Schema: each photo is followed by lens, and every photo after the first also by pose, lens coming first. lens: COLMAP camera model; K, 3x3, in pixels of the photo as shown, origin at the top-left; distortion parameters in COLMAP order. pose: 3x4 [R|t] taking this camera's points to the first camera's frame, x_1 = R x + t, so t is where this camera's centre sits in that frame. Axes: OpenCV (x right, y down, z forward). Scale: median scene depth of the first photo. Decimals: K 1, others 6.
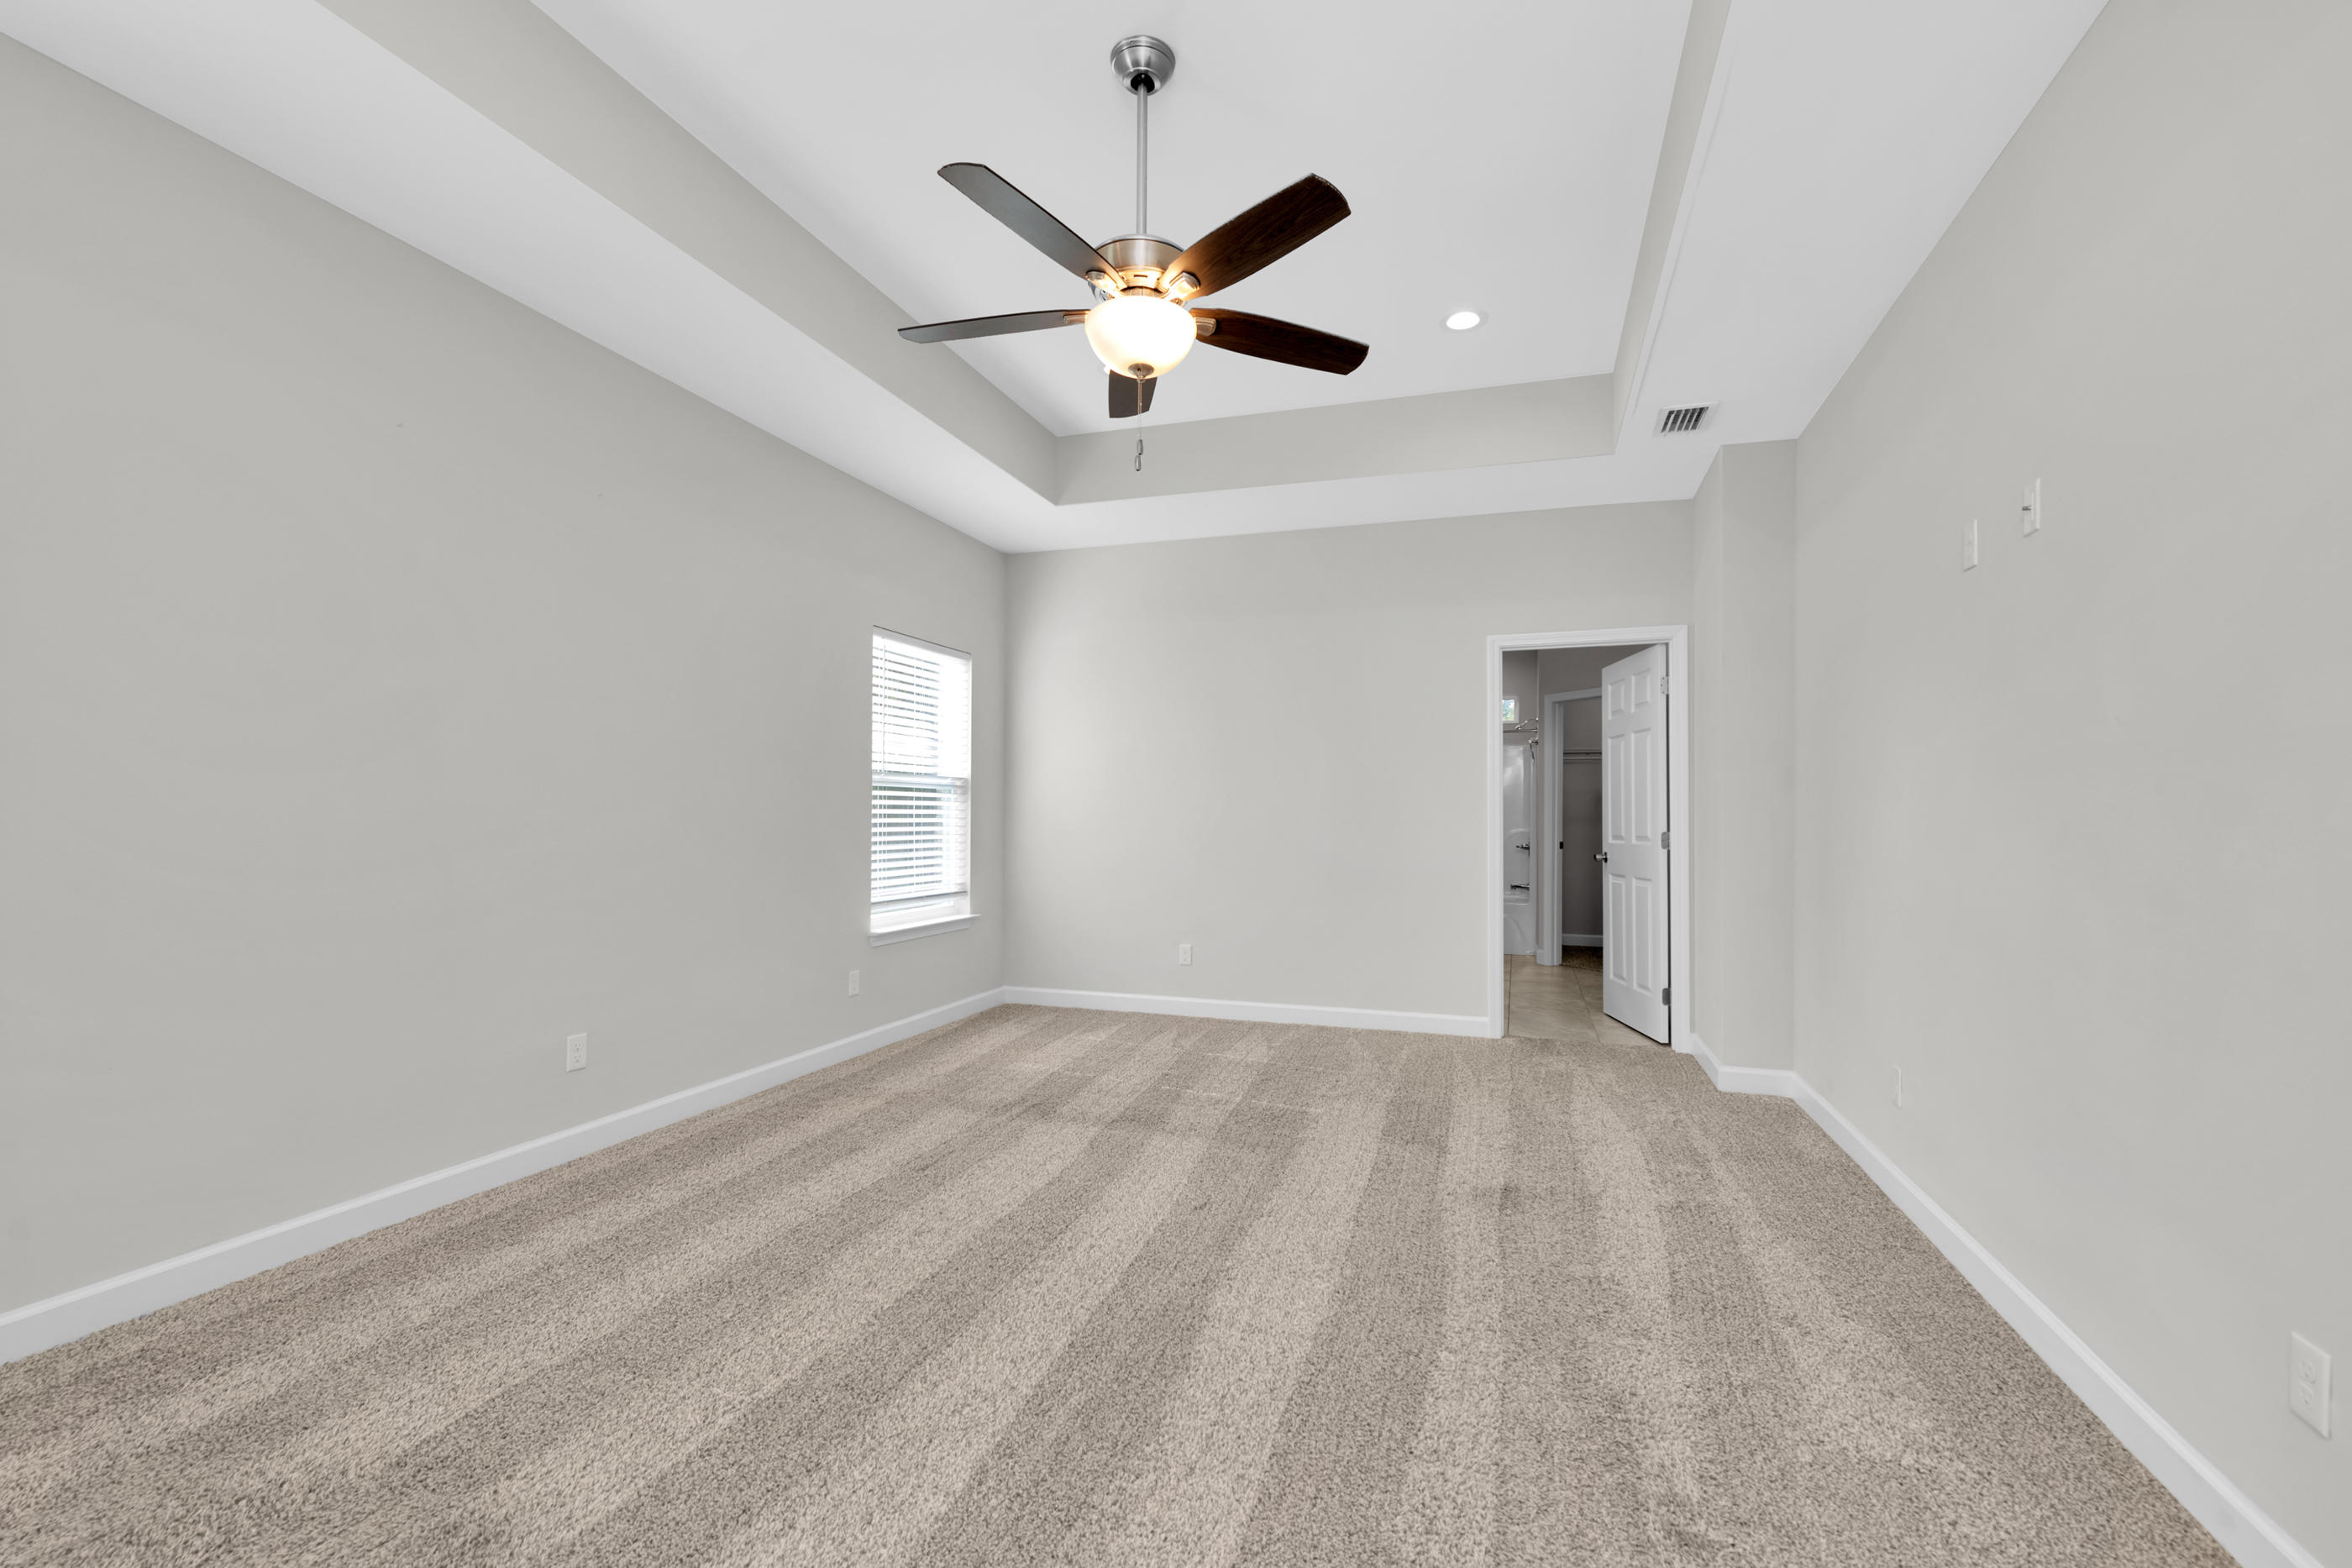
lens RADIAL K [[1007.6, 0, 1173.6], [0, 1007.6, 784.6], [0, 0, 1]] dist [0.003205, -0.004966]
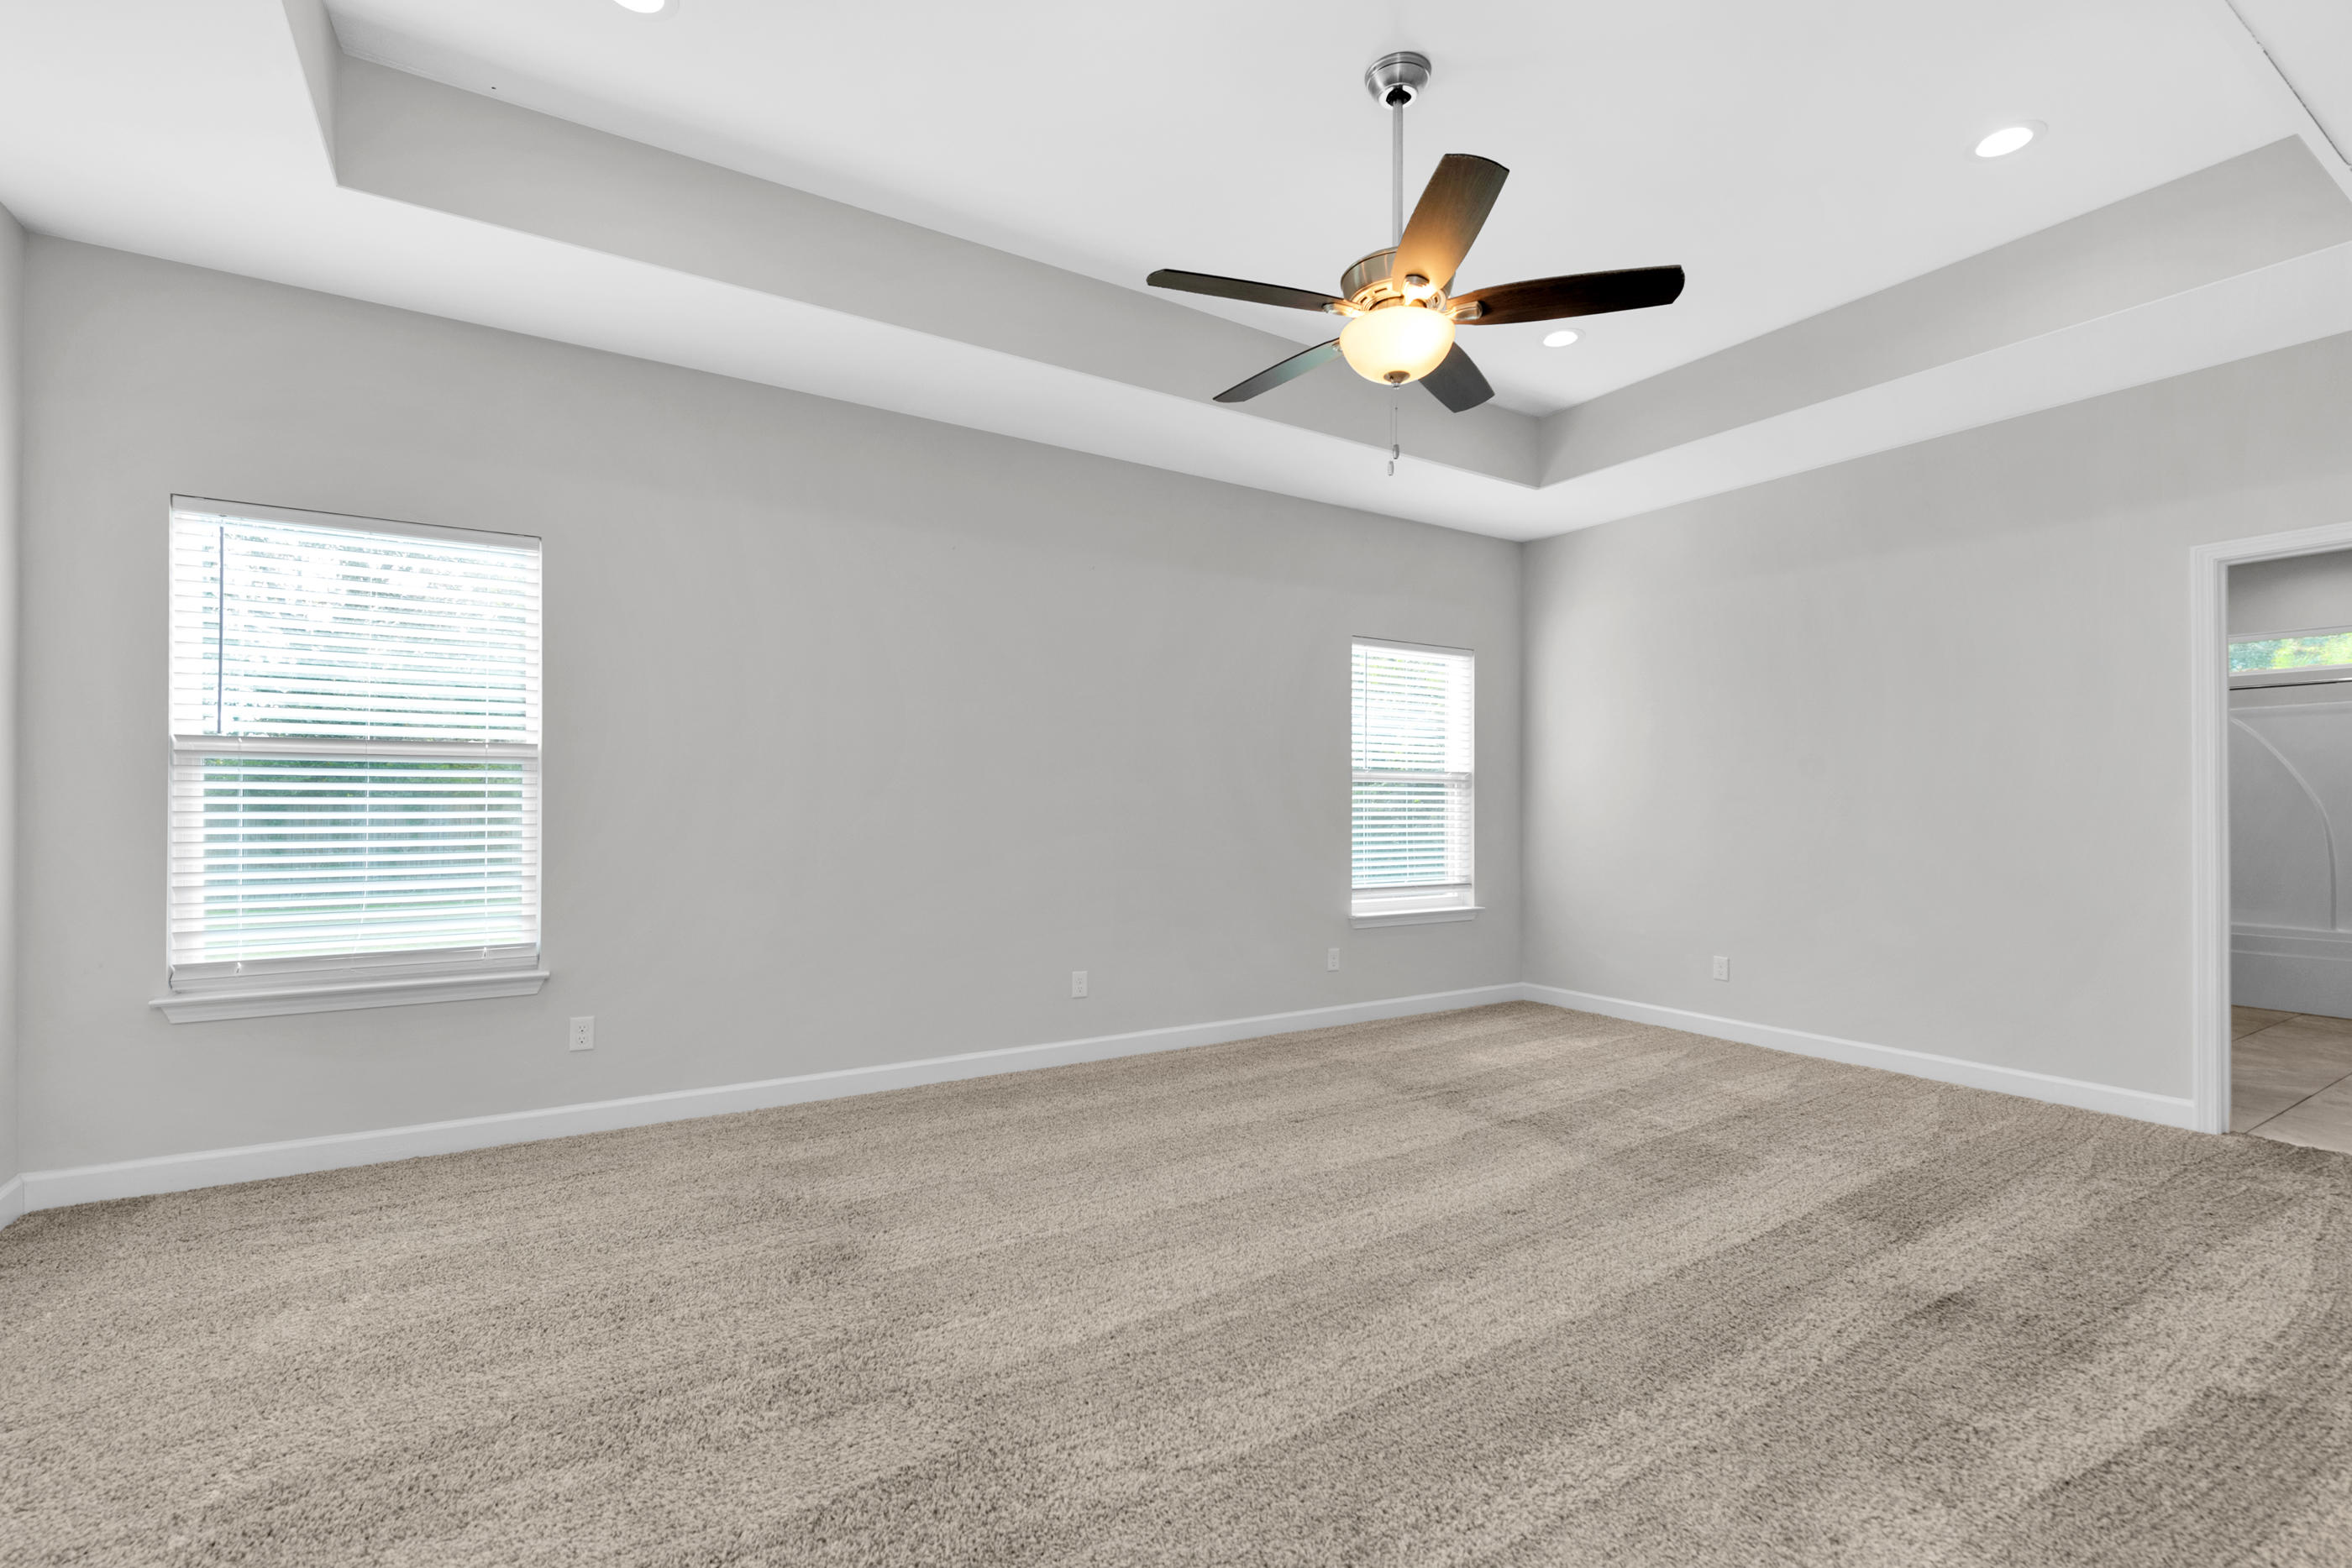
lens RADIAL K [[1007.6, 0, 1173.6], [0, 1007.6, 784.6], [0, 0, 1]] dist [0.003205, -0.004966]
pose [[0.770667, -0.016002, -0.637037, 0.307511], [0.019800, 0.999803, -0.001161, 0.001838], [0.636930, -0.011719, 0.770832, 0.037614]]
